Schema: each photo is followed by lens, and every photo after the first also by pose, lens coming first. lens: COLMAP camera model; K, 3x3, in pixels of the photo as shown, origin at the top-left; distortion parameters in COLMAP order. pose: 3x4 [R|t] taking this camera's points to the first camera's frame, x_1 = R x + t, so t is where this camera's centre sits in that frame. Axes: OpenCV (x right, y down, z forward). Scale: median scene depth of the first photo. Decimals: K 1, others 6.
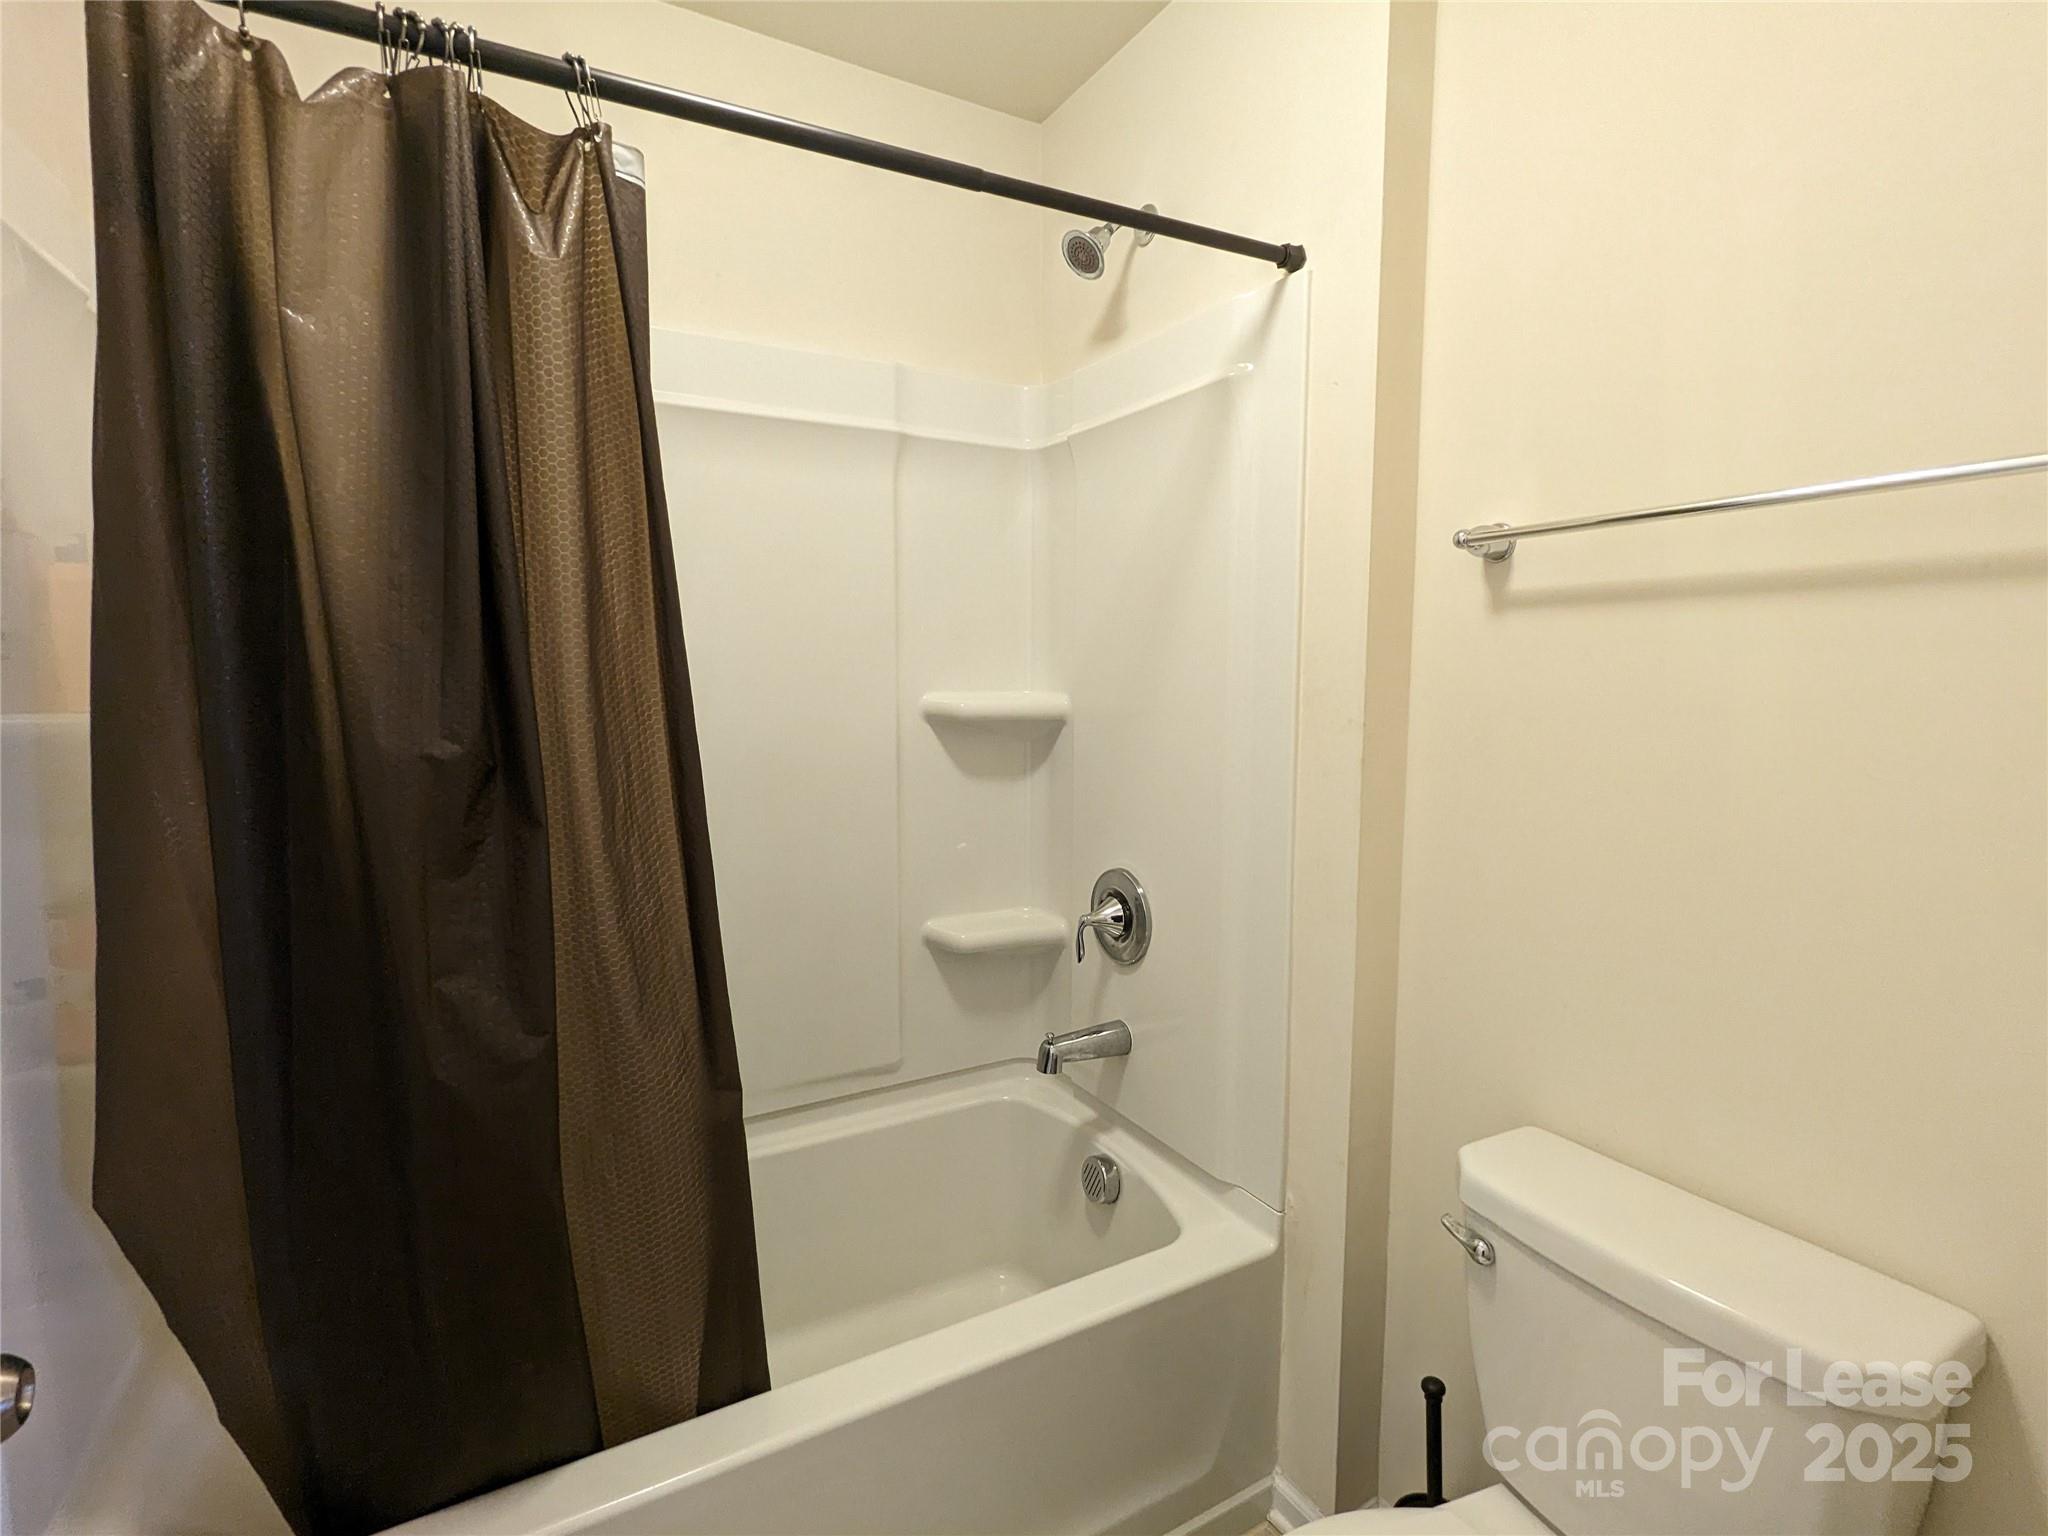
lens RADIAL K [[967.4, 0, 1013.0], [0, 967.4, 765.3], [0, 0, 1]] dist [0.002115, -0.000123]
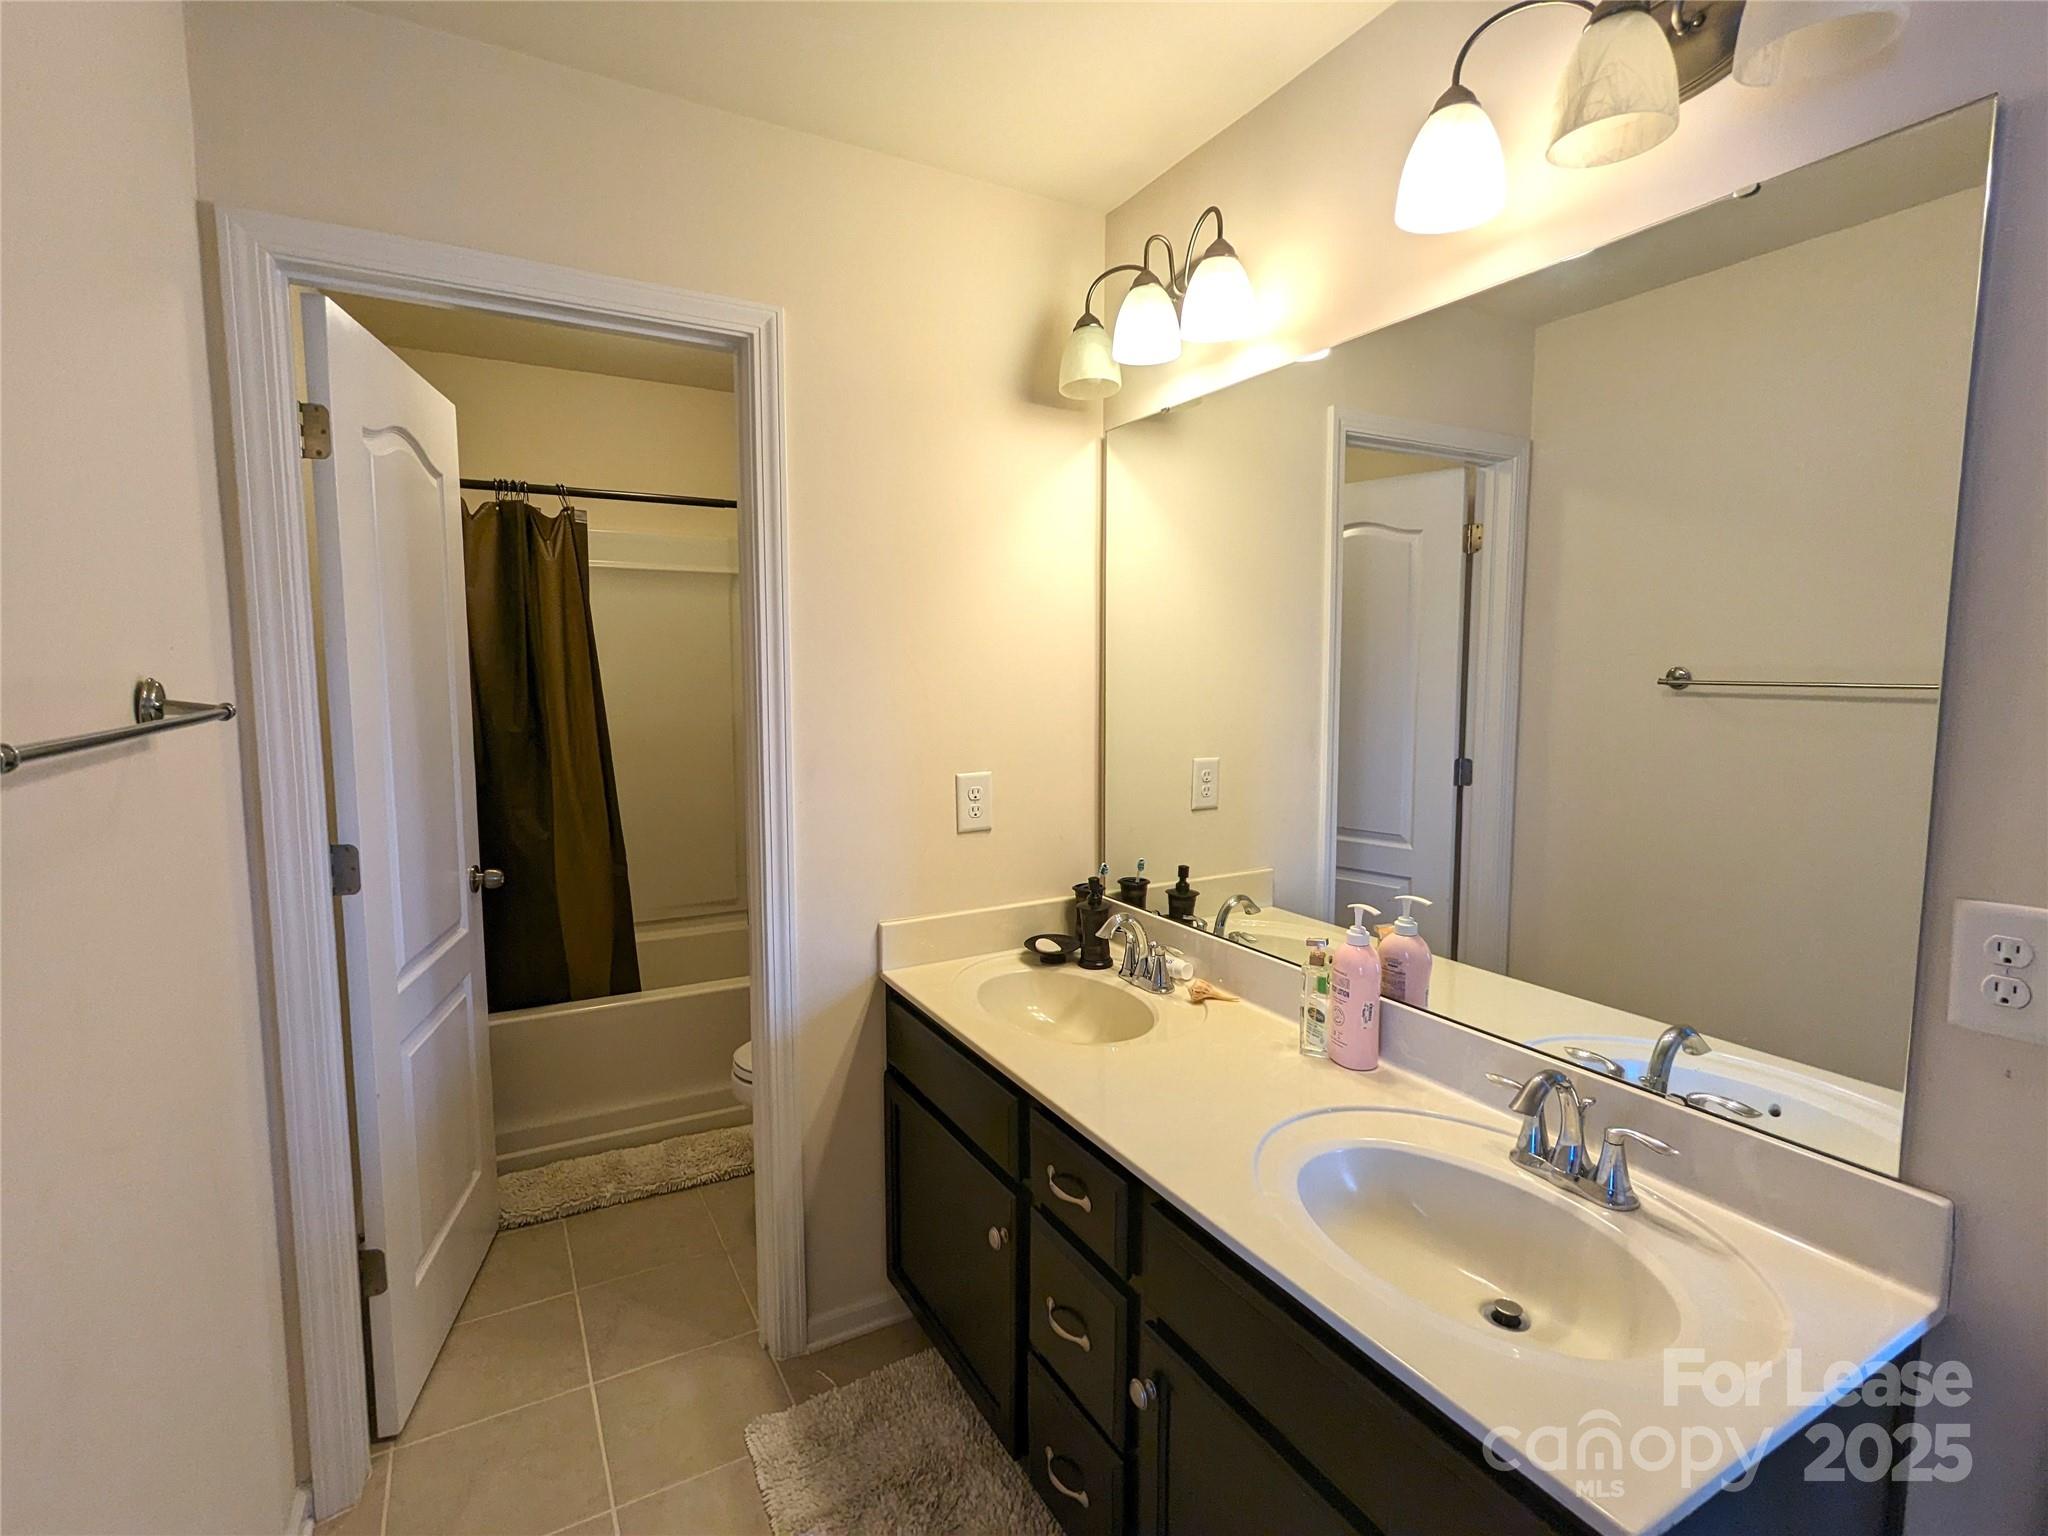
lens RADIAL K [[967.4, 0, 1013.0], [0, 967.4, 765.3], [0, 0, 1]] dist [0.002115, -0.000123]
pose [[0.999989, -0.003143, 0.003384, 0.835897], [0.003150, 0.999993, -0.002046, 0.087958], [-0.003377, 0.002057, 0.999992, -1.784840]]
